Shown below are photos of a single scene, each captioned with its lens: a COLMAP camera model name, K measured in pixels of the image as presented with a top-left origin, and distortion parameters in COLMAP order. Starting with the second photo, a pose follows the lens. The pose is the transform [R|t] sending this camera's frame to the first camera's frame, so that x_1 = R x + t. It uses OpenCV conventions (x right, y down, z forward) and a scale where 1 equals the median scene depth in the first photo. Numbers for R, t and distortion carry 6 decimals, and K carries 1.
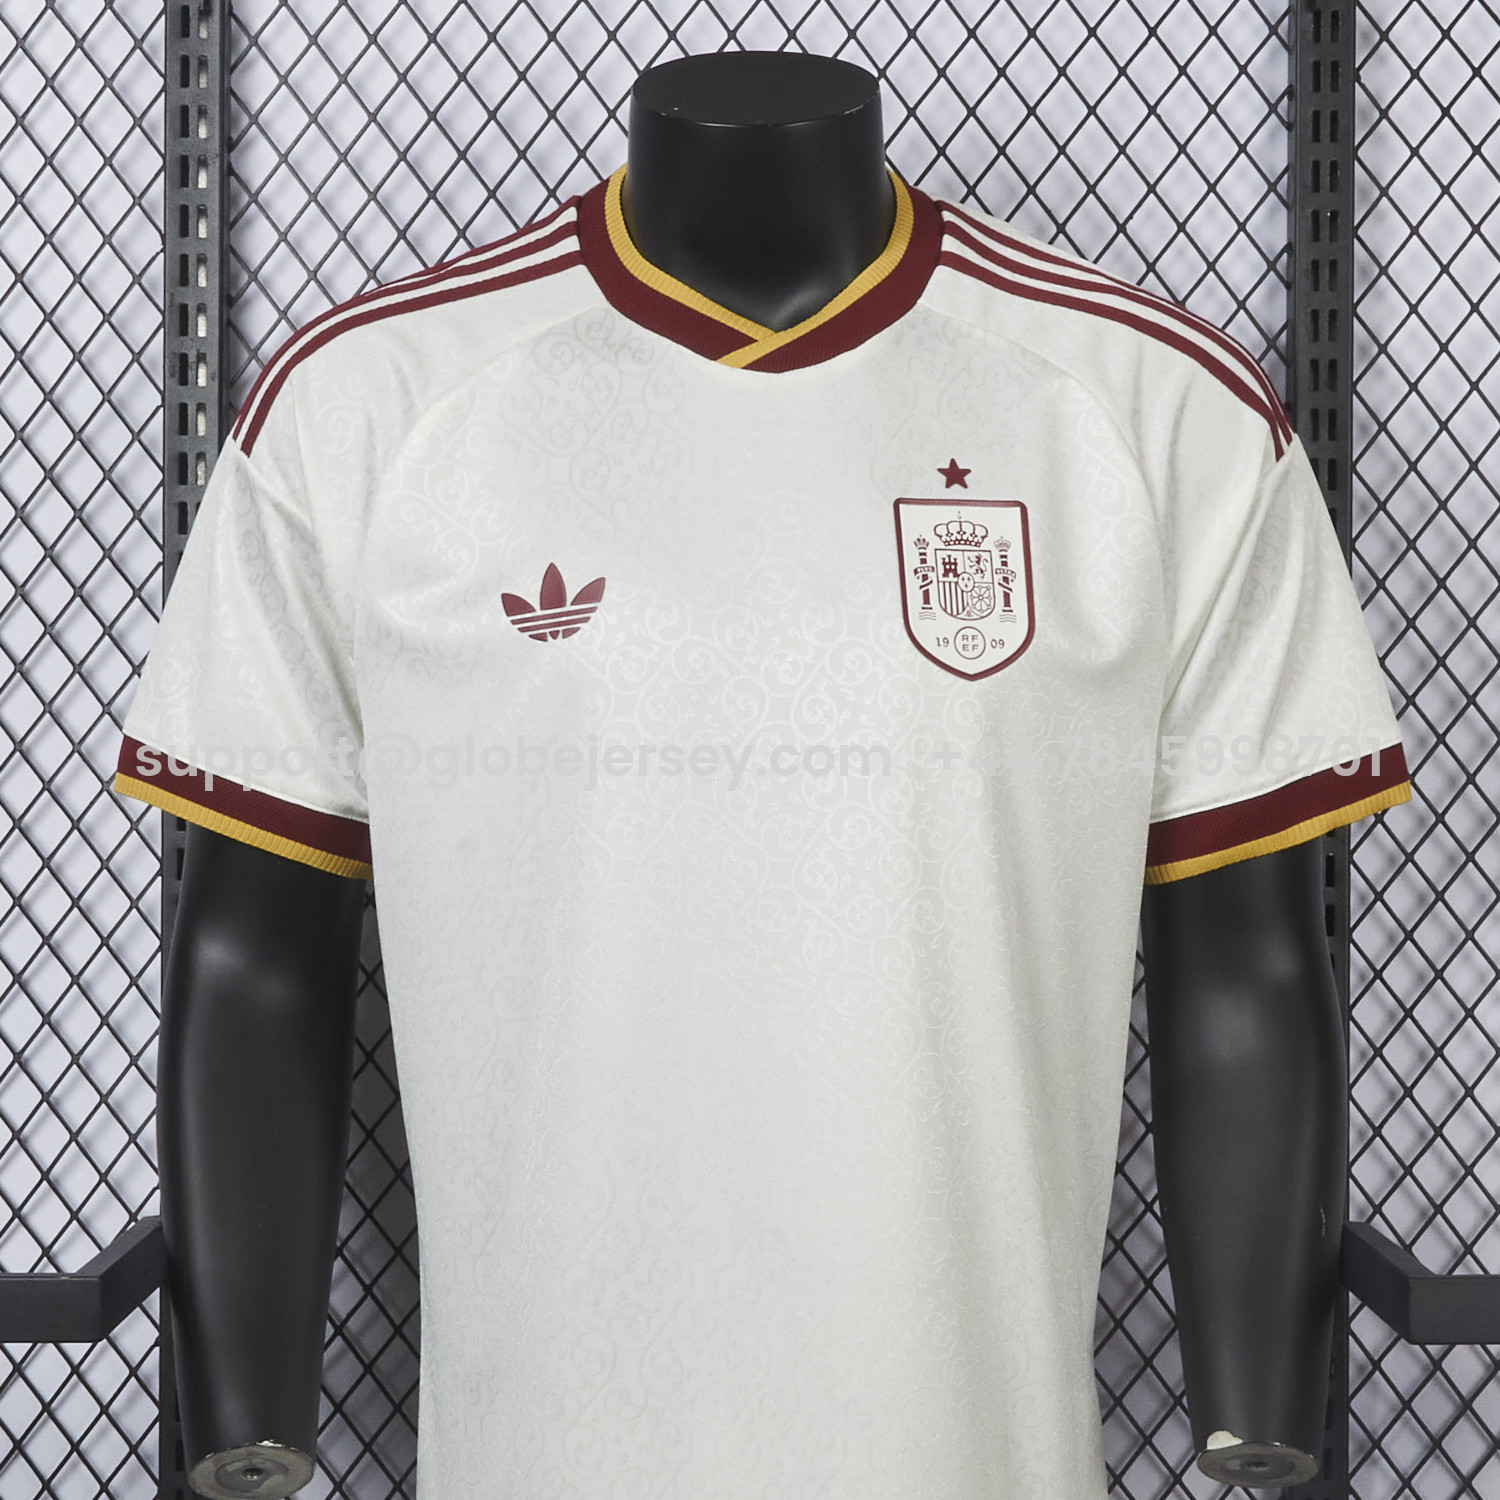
lens RADIAL K [[2626.2, 0, 750.0], [0, 2626.2, 750.0], [0, 0, 1]] dist [-0.023242, -0.273522]
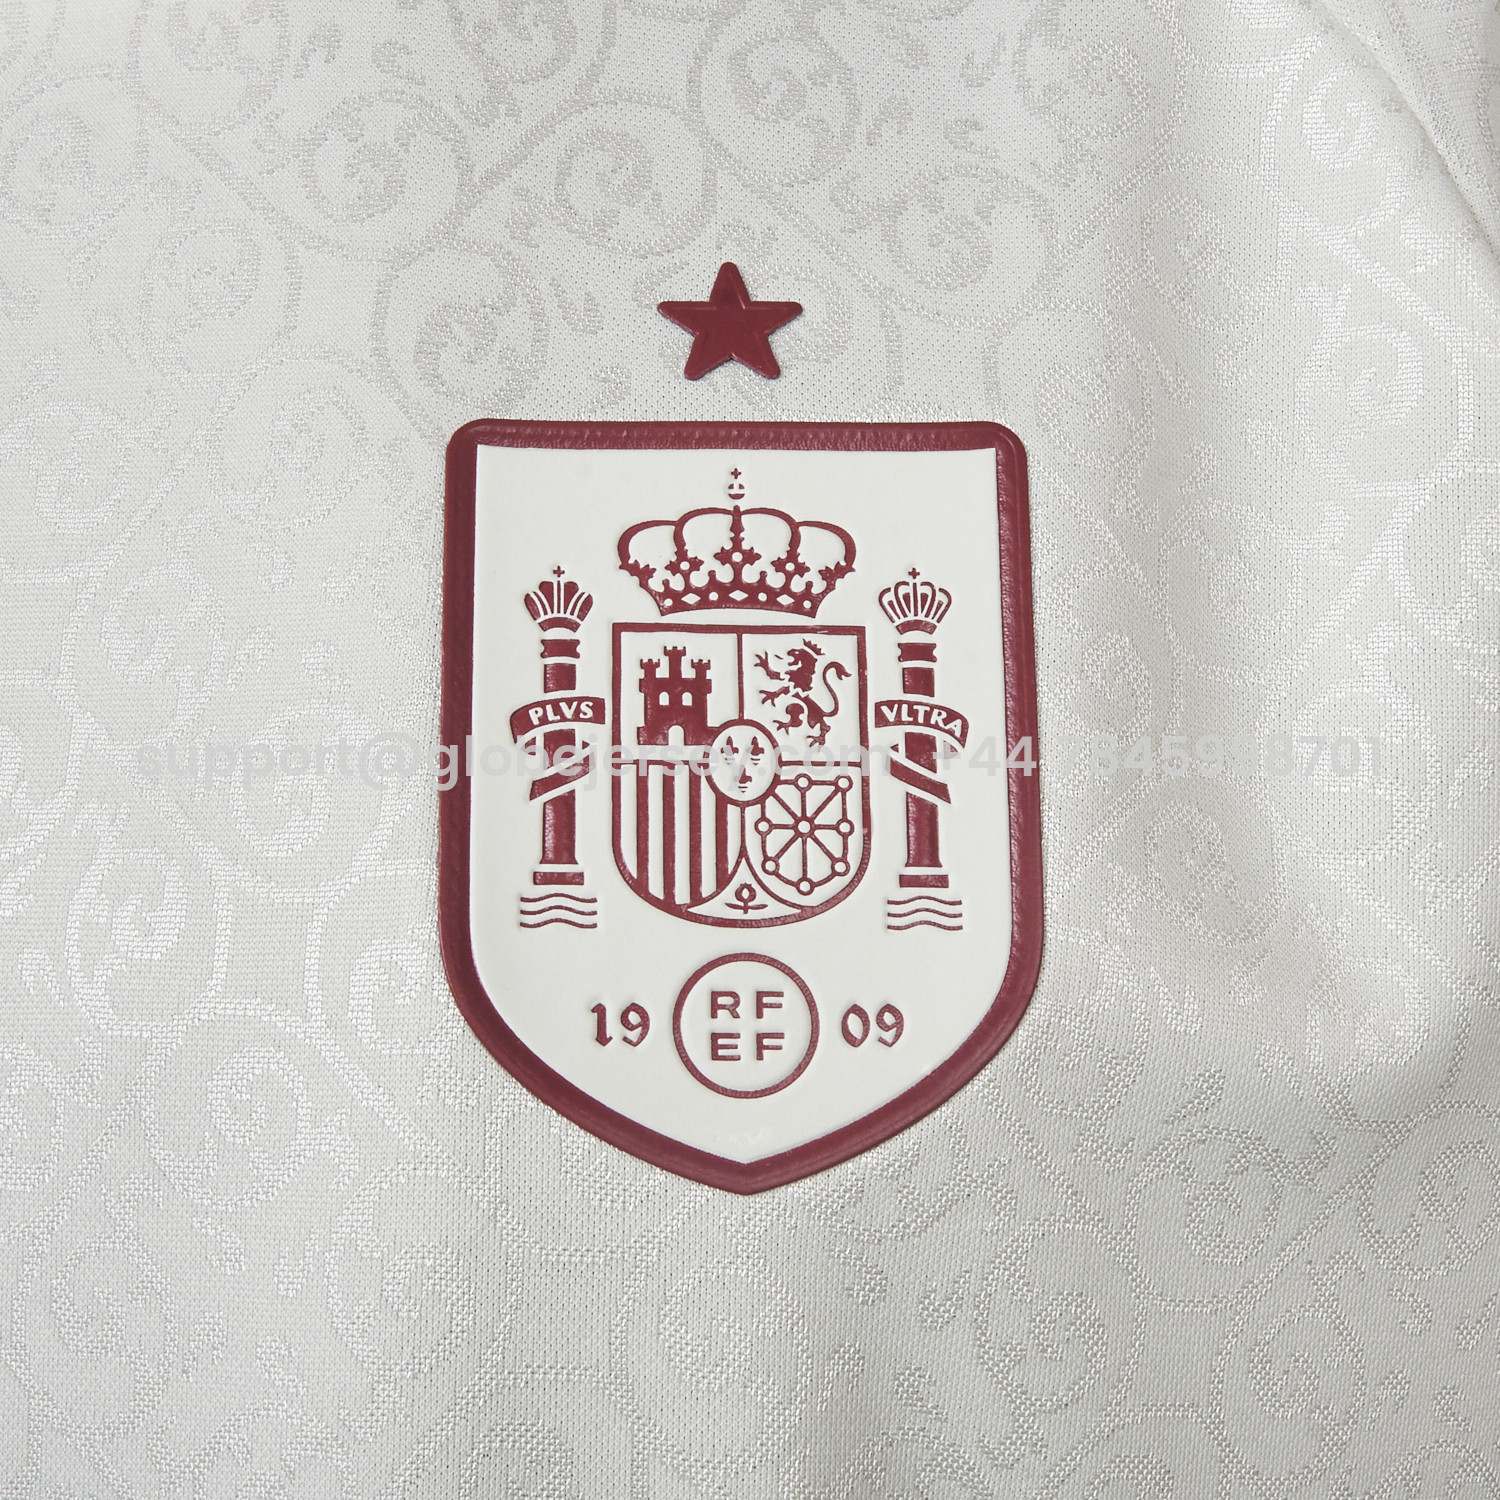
lens RADIAL K [[2626.2, 0, 750.0], [0, 2626.2, 750.0], [0, 0, 1]] dist [-0.023242, -0.273522]
pose [[0.981605, -0.009841, -0.190671, 0.127886], [0.003902, 0.999496, -0.031495, -0.057402], [0.190885, 0.030171, 0.981149, 0.764554]]
